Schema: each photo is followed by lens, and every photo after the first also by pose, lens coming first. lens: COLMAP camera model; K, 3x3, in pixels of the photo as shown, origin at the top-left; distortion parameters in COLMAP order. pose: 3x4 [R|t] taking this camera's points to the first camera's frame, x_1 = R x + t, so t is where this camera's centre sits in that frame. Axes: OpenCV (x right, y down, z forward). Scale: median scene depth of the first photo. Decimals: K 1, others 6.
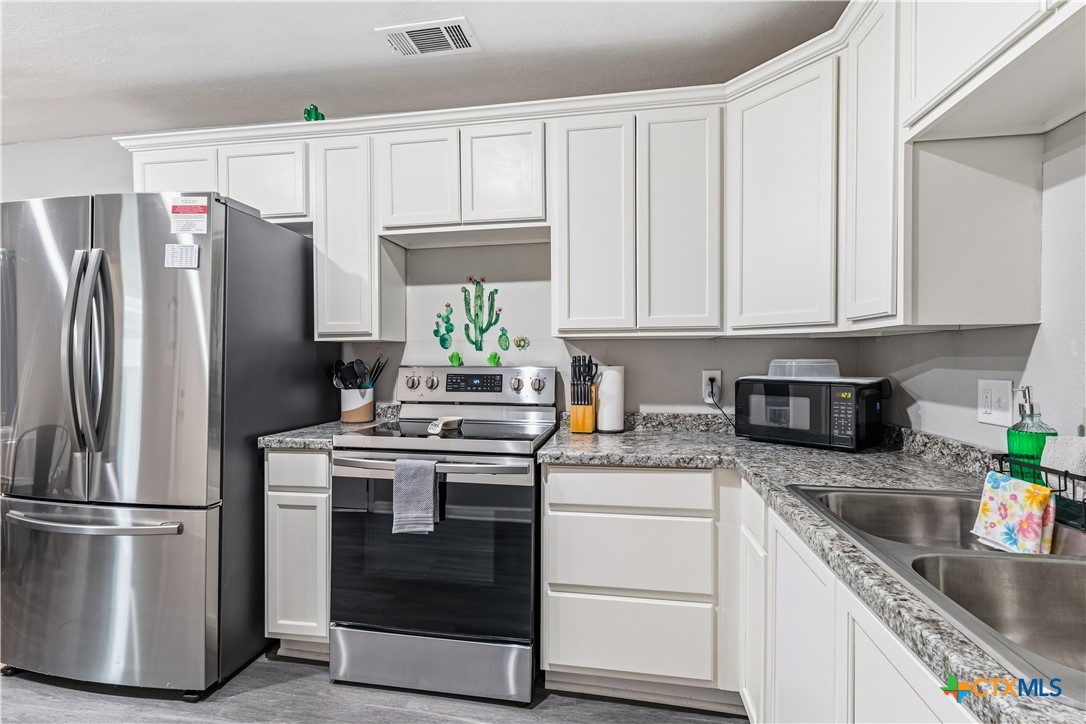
lens RADIAL K [[515.2, 0, 537.0], [0, 515.2, 365.5], [0, 0, 1]] dist [0.001367, 0.000402]
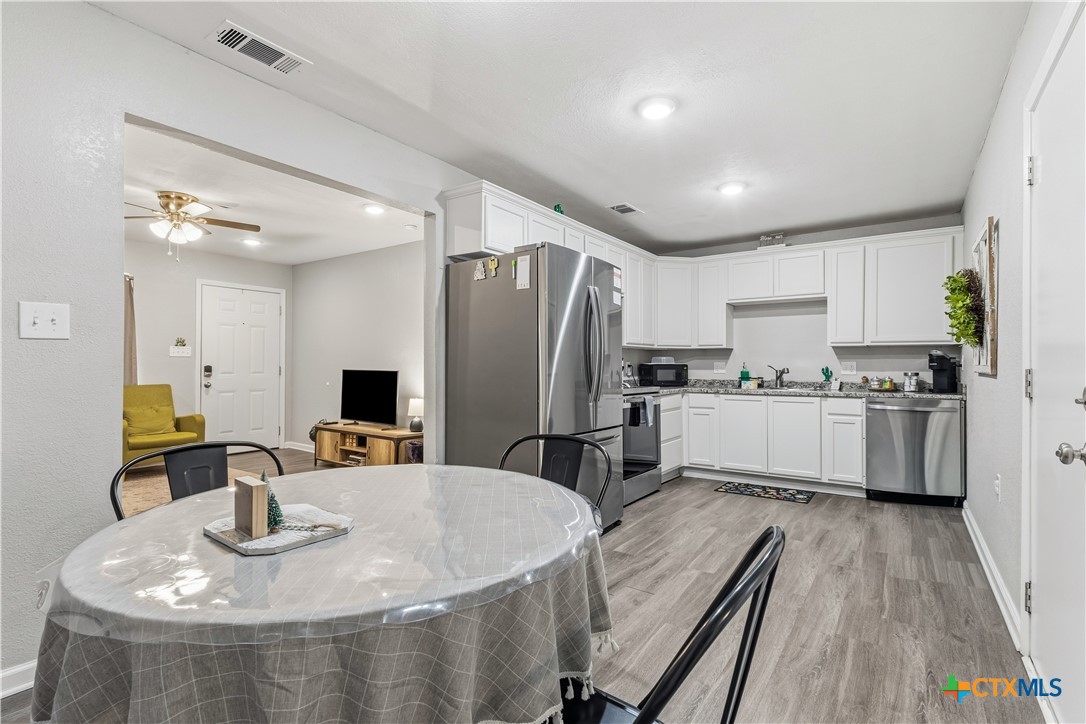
lens RADIAL K [[509.4, 0, 565.4], [0, 509.4, 363.7], [0, 0, 1]] dist [0.000656, 0.000116]
pose [[0.407994, 0.007585, 0.912953, -1.842490], [0.014632, 0.999783, -0.014845, 0.047205], [-0.912867, 0.019415, 0.407795, 0.280280]]
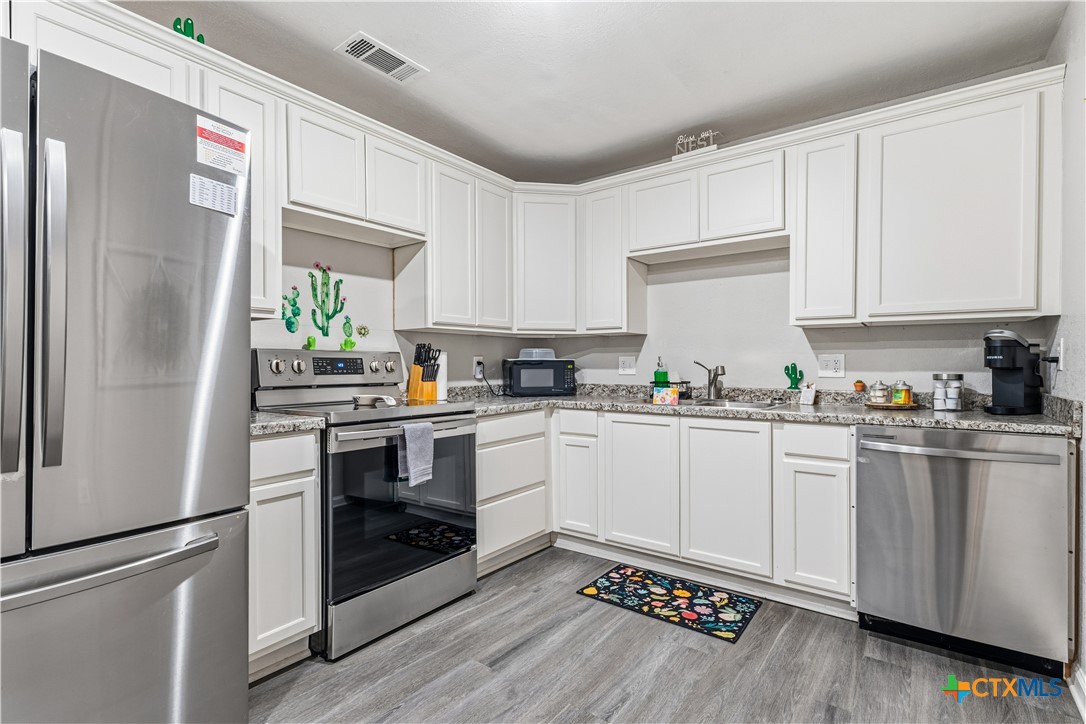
lens RADIAL K [[532.3, 0, 547.0], [0, 532.3, 365.7], [0, 0, 1]] dist [-0.000392, 0.000362]
pose [[0.431642, -0.001395, 0.902044, -0.913682], [0.018356, 0.999805, -0.007237, 0.048072], [-0.901858, 0.019682, 0.431584, 0.143621]]
